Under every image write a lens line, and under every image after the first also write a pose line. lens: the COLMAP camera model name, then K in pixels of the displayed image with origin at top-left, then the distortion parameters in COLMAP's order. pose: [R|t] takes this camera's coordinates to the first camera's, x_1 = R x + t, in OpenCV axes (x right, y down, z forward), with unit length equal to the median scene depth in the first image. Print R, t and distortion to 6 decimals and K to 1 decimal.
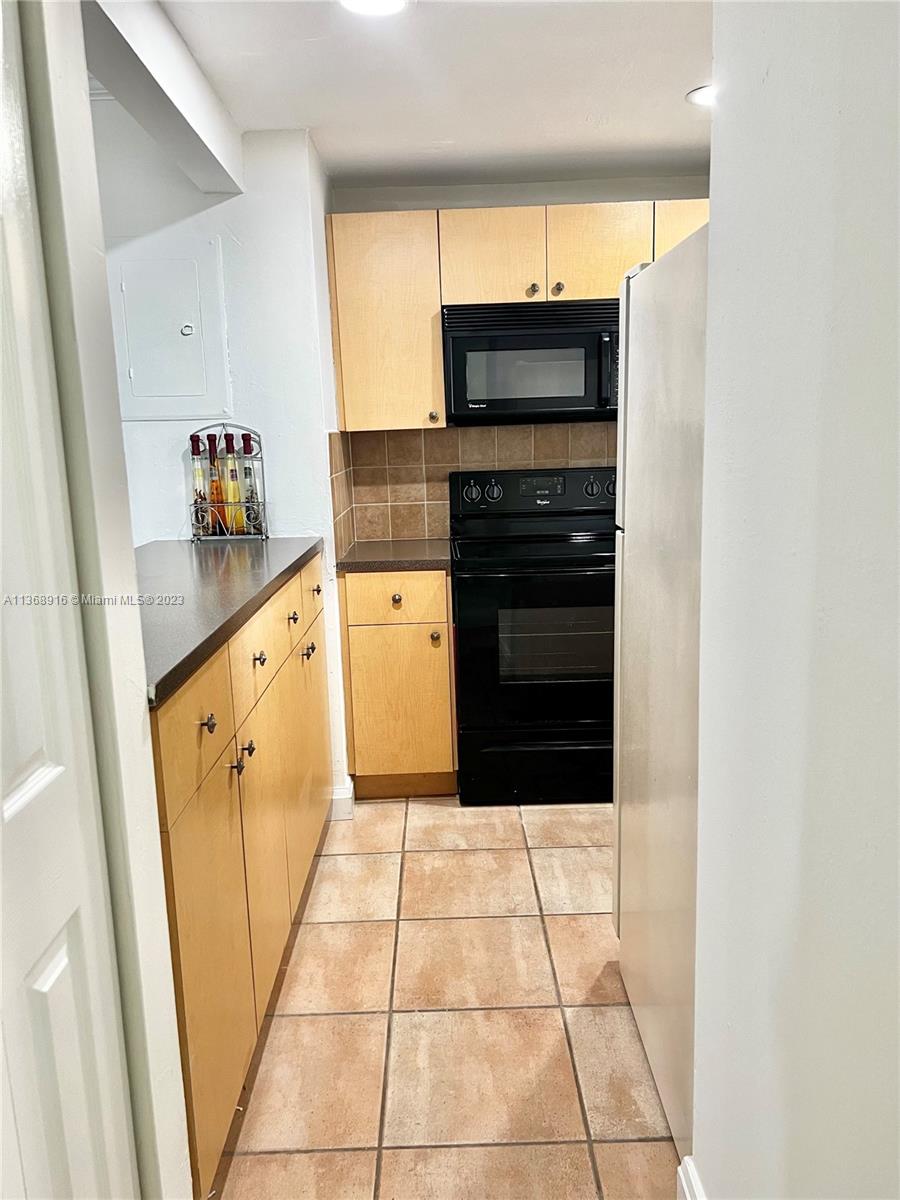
lens RADIAL K [[914.3, 0, 423.4], [0, 914.3, 626.2], [0, 0, 1]] dist [0.051306, -0.037068]
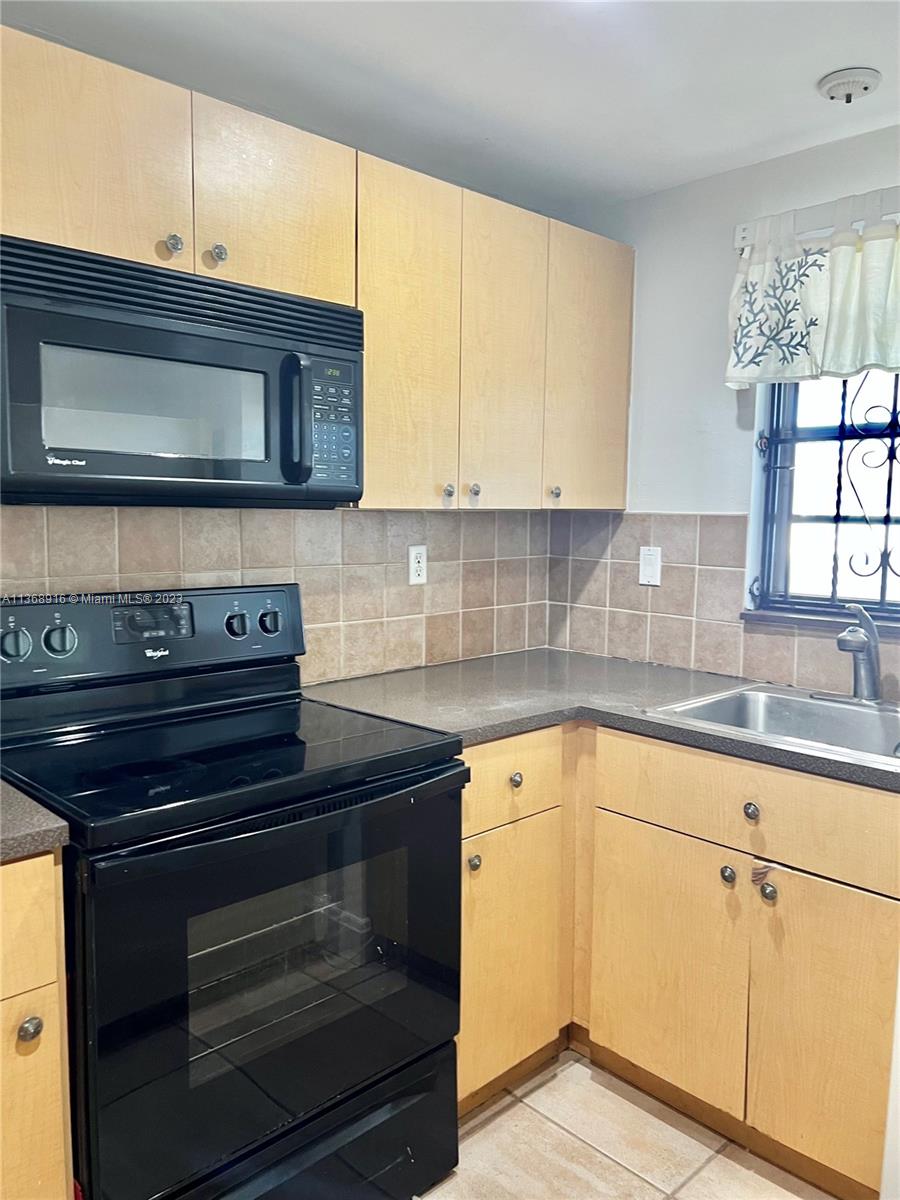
lens RADIAL K [[914.3, 0, 451.9], [0, 914.3, 596.0], [0, 0, 1]] dist [0.051306, -0.037068]
pose [[0.714987, -0.028469, 0.698558, -0.130421], [0.115491, 0.990253, -0.077851, -0.121283], [-0.689533, 0.136340, 0.711306, 0.571159]]
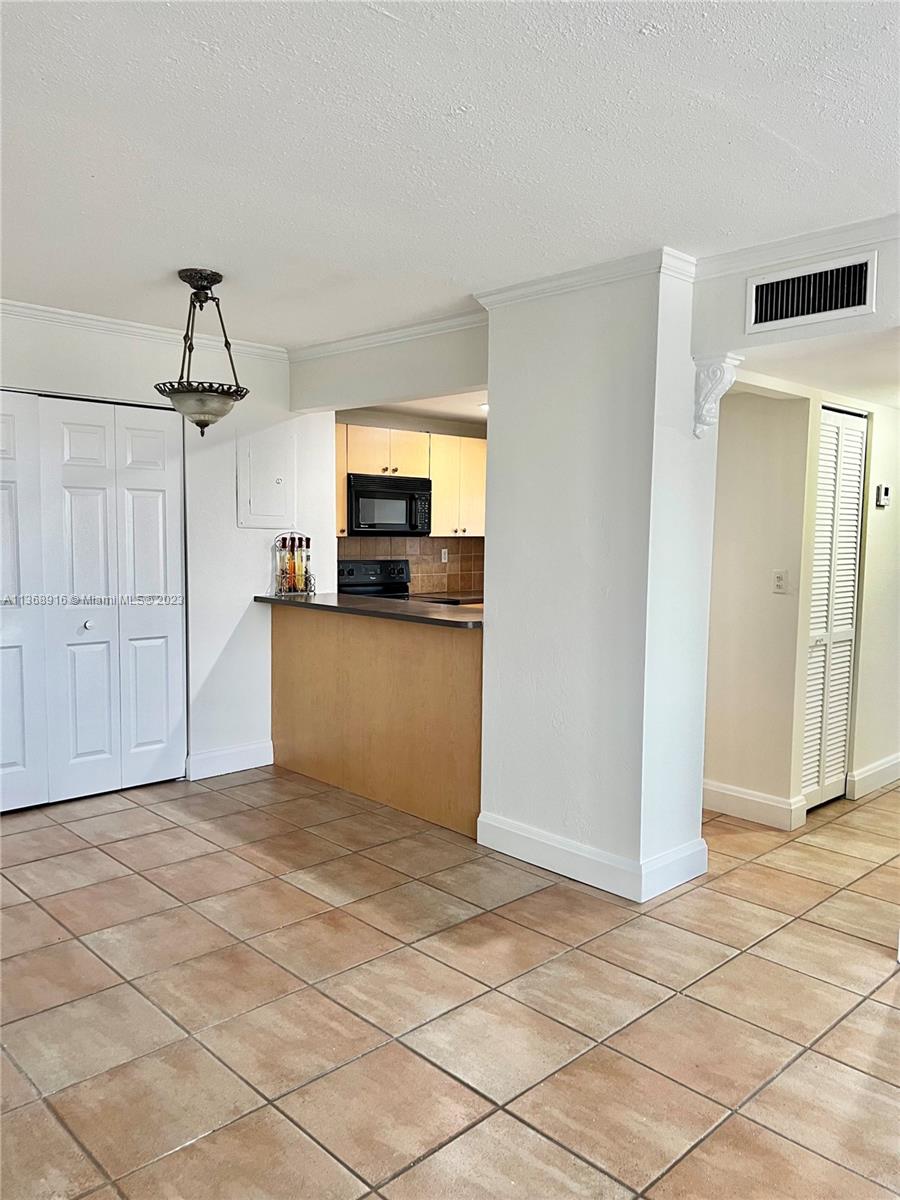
lens RADIAL K [[914.3, 0, 452.3], [0, 914.3, 602.8], [0, 0, 1]] dist [0.051306, -0.037068]
pose [[0.700470, -0.014796, 0.713529, -1.198785], [0.112576, 0.989559, -0.089996, 0.107934], [-0.704748, 0.143366, 0.694822, -0.420922]]
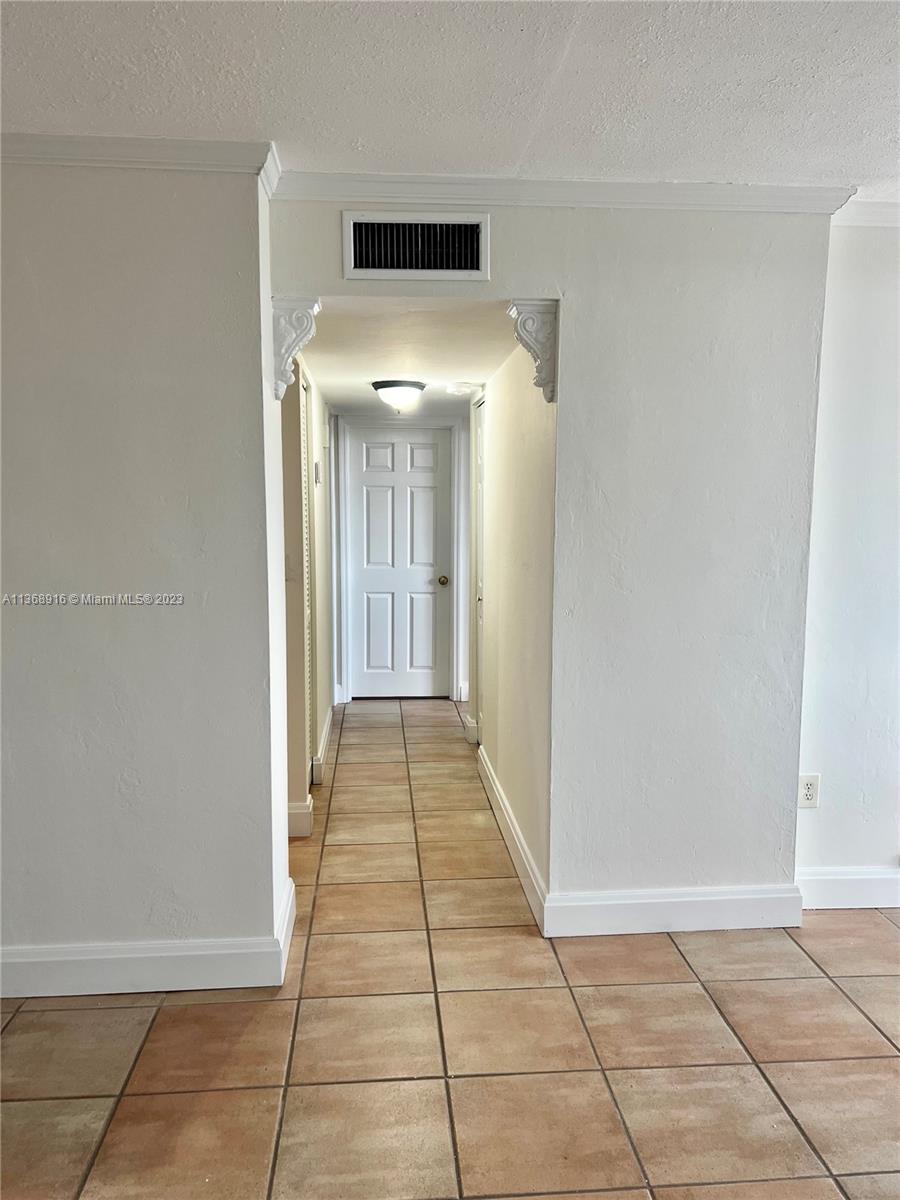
lens RADIAL K [[914.3, 0, 452.3], [0, 914.3, 601.6], [0, 0, 1]] dist [0.051306, -0.037068]
pose [[-0.100876, -0.073151, 0.992206, -1.117985], [0.210420, 0.973164, 0.093140, -0.012018], [-0.972393, 0.218176, -0.082776, 0.073100]]
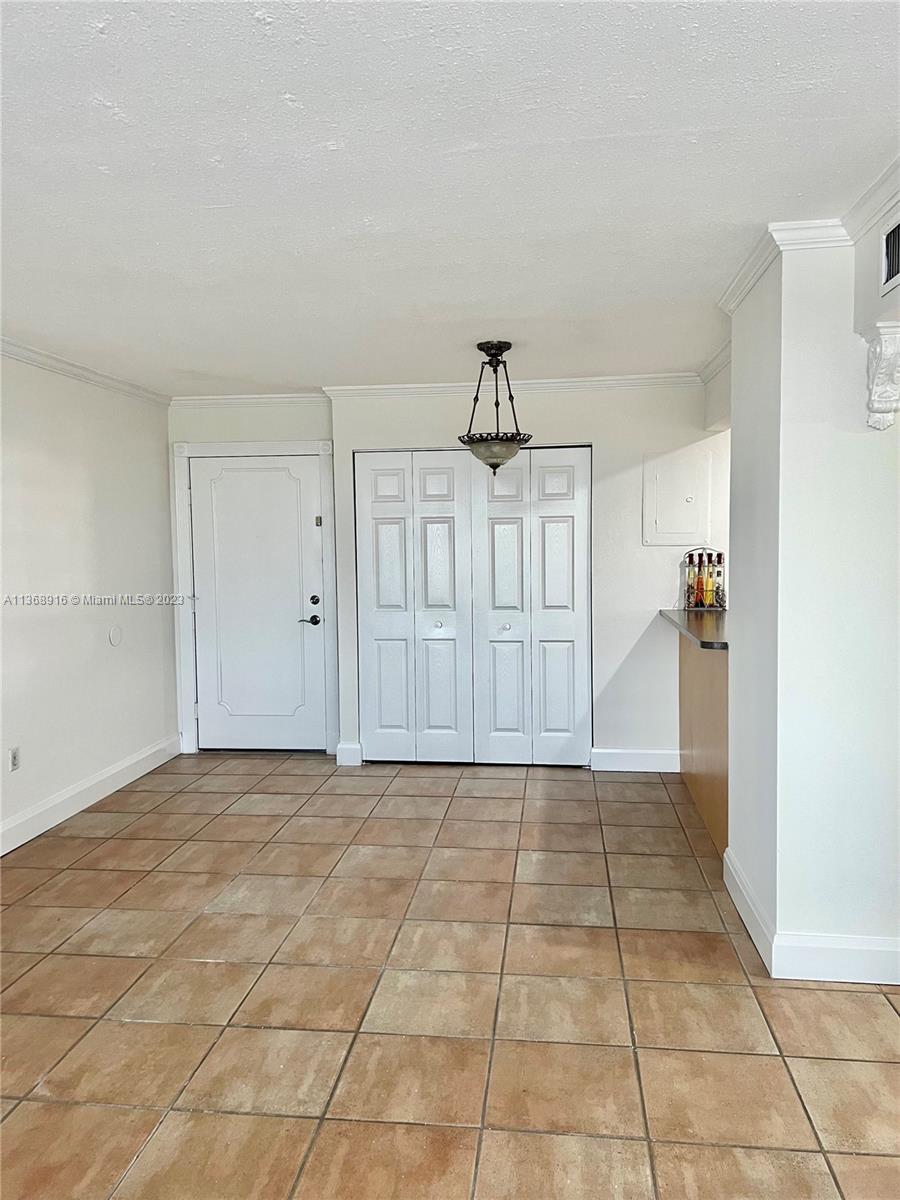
lens RADIAL K [[914.3, 0, 439.3], [0, 914.3, 597.3], [0, 0, 1]] dist [0.051306, -0.037068]
pose [[0.993616, 0.023714, -0.110298, -0.505320], [-0.039282, 0.989203, -0.141189, 0.148720], [0.105759, 0.144620, 0.983819, -0.798494]]
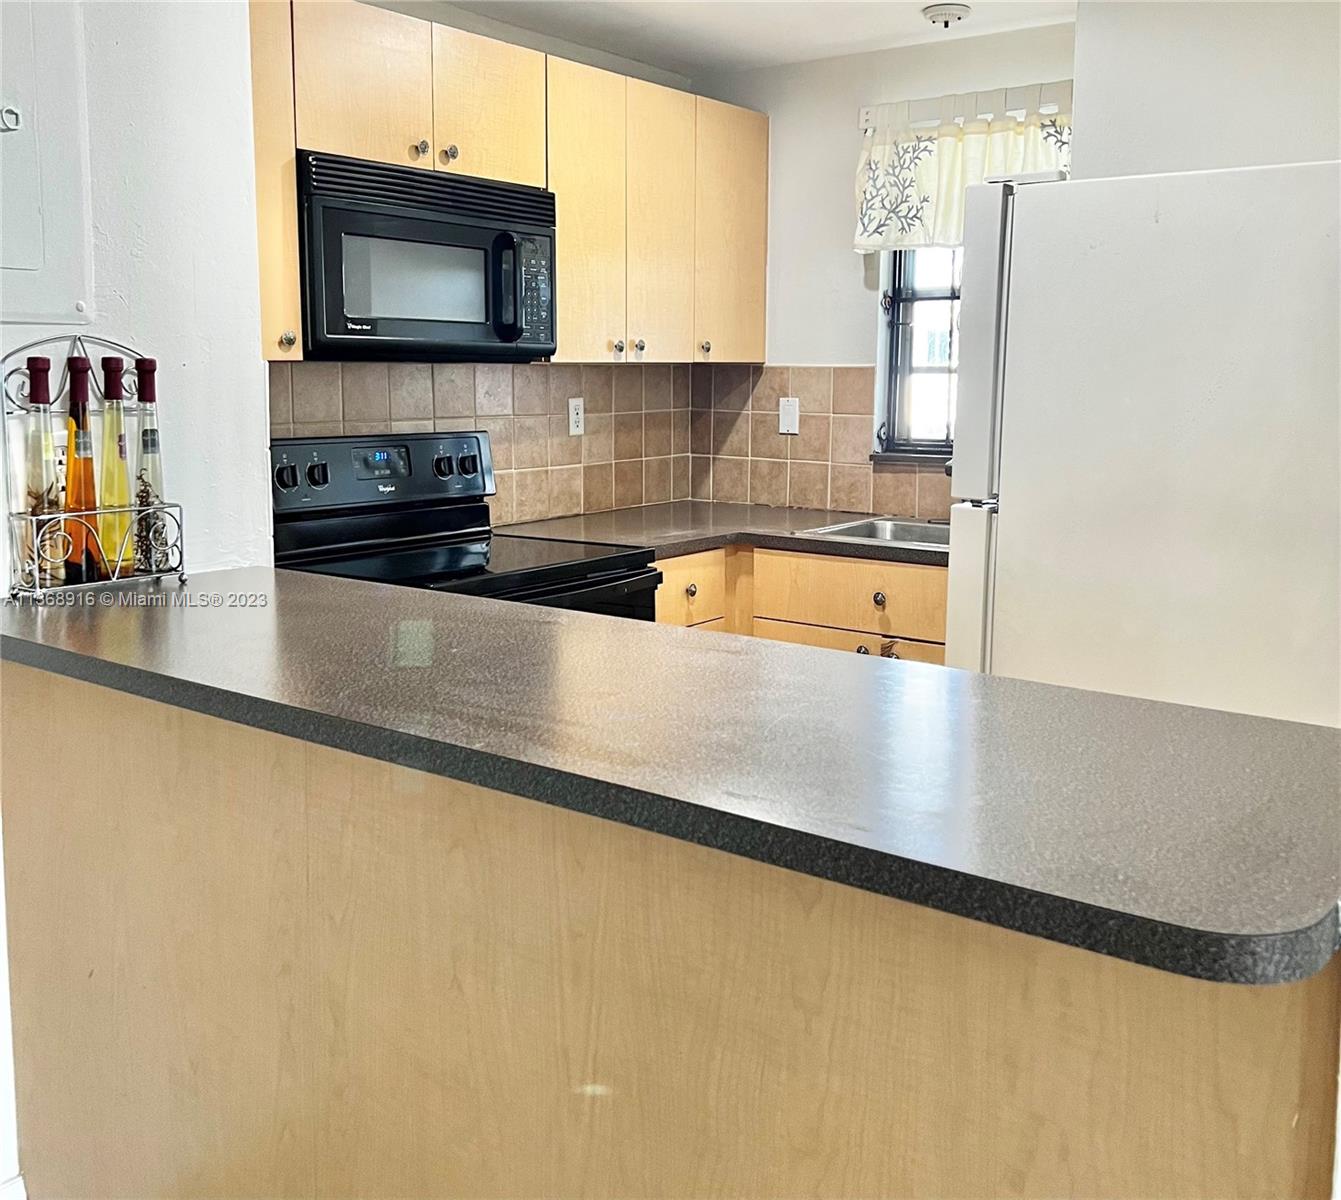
lens RADIAL K [[1398.7, 0, 677.9], [0, 1398.7, 561.2], [0, 0, 1]] dist [0.059311, 0.000000]
pose [[0.589543, -0.077676, 0.803994, -0.574424], [0.149143, 0.988719, -0.013839, -0.052109], [-0.793849, 0.128069, 0.594477, 0.337183]]
